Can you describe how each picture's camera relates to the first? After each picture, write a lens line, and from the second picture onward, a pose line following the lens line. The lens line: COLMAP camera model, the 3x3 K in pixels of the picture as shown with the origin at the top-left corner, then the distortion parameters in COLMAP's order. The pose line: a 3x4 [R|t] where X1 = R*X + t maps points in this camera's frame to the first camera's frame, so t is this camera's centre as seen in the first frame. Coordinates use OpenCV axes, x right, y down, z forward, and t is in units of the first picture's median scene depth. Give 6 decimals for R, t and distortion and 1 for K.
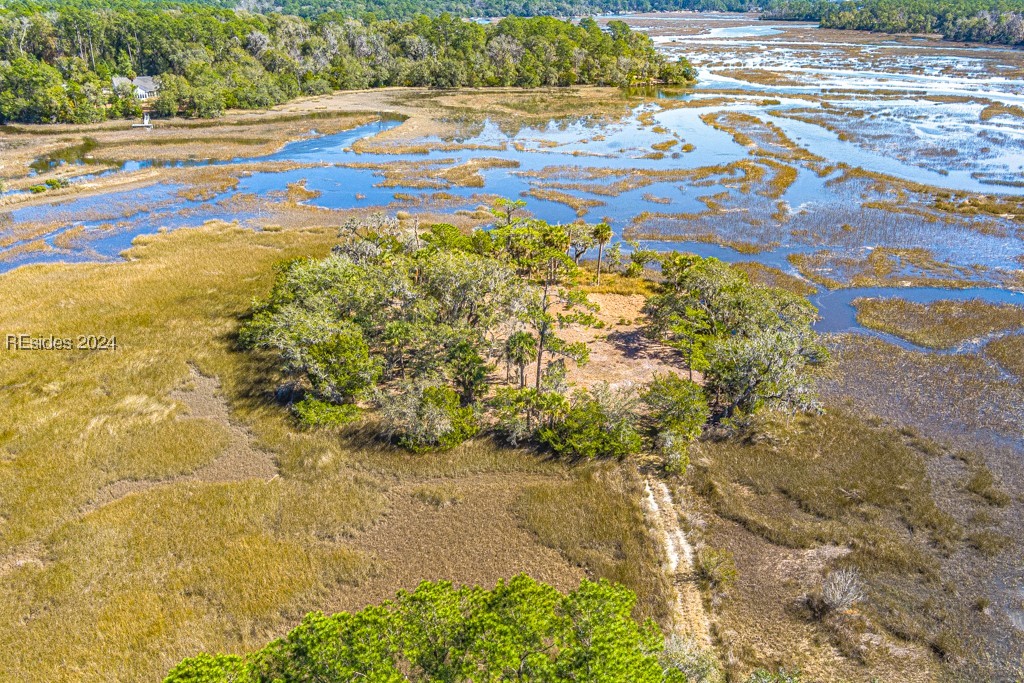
lens RADIAL K [[826.3, 0, 512.0], [0, 826.3, 341.5], [0, 0, 1]] dist [-0.022688, 0.042950]
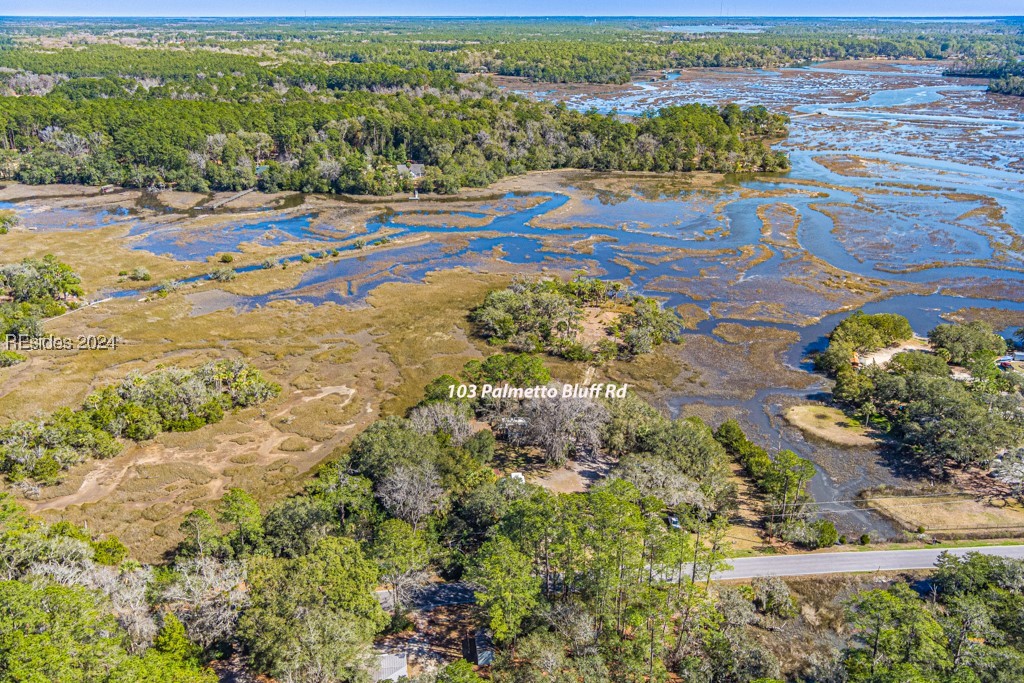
lens RADIAL K [[826.3, 0, 512.0], [0, 826.3, 341.5], [0, 0, 1]] dist [-0.022688, 0.042950]
pose [[0.970769, 0.087002, -0.223692, 0.129945], [-0.091686, 0.995731, -0.010619, 0.028499], [0.221813, 0.030818, 0.974602, -0.504695]]
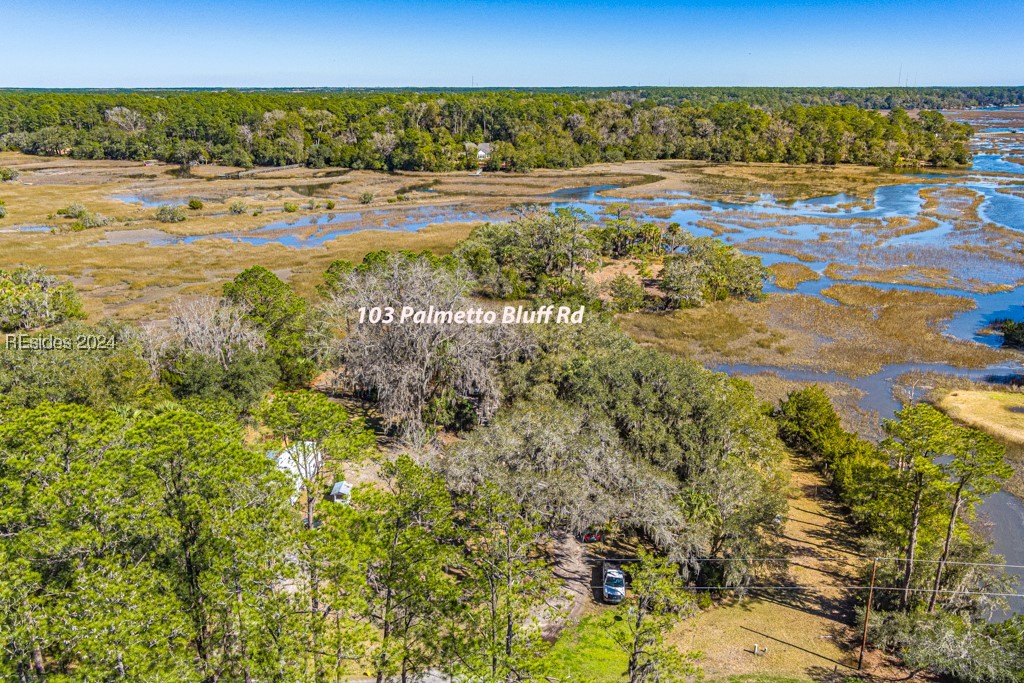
lens RADIAL K [[826.3, 0, 512.0], [0, 826.3, 341.5], [0, 0, 1]] dist [-0.022688, 0.042950]
pose [[0.907054, 0.121466, -0.403111, 0.173857], [-0.161496, 0.984617, -0.066702, 0.084105], [0.388808, 0.125604, 0.912717, -0.189103]]
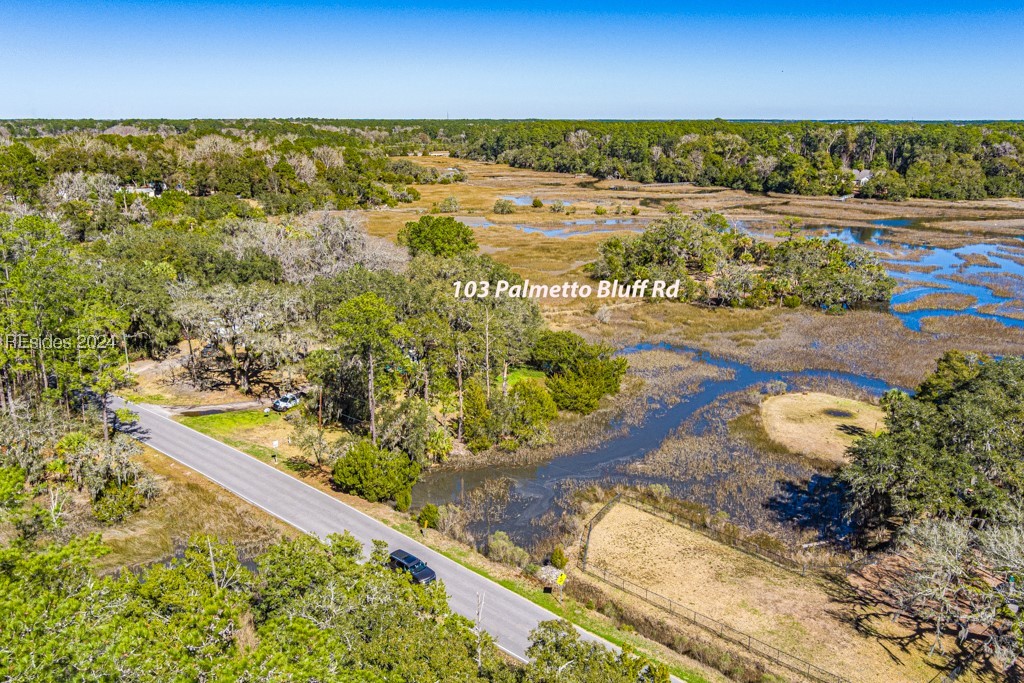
lens RADIAL K [[826.3, 0, 512.0], [0, 826.3, 341.5], [0, 0, 1]] dist [-0.022688, 0.042950]
pose [[0.477208, 0.227172, -0.848920, 0.421672], [-0.343184, 0.937478, 0.057954, 0.056855], [0.809010, 0.263680, 0.525334, -0.092461]]
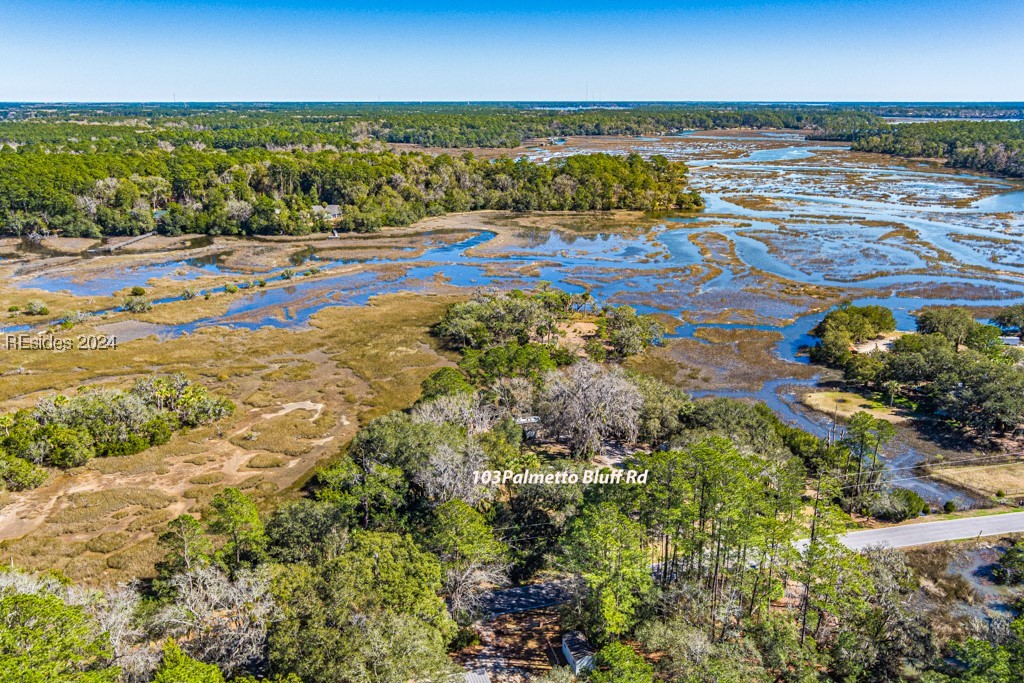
lens RADIAL K [[825.1, 0, 512.0], [0, 825.1, 341.5], [0, 0, 1]] dist [-0.003784, 0.000676]
pose [[0.995604, 0.024357, -0.090442, 0.040764], [-0.034551, 0.993002, -0.112928, 0.090614], [0.087059, 0.115556, 0.989478, -0.442737]]
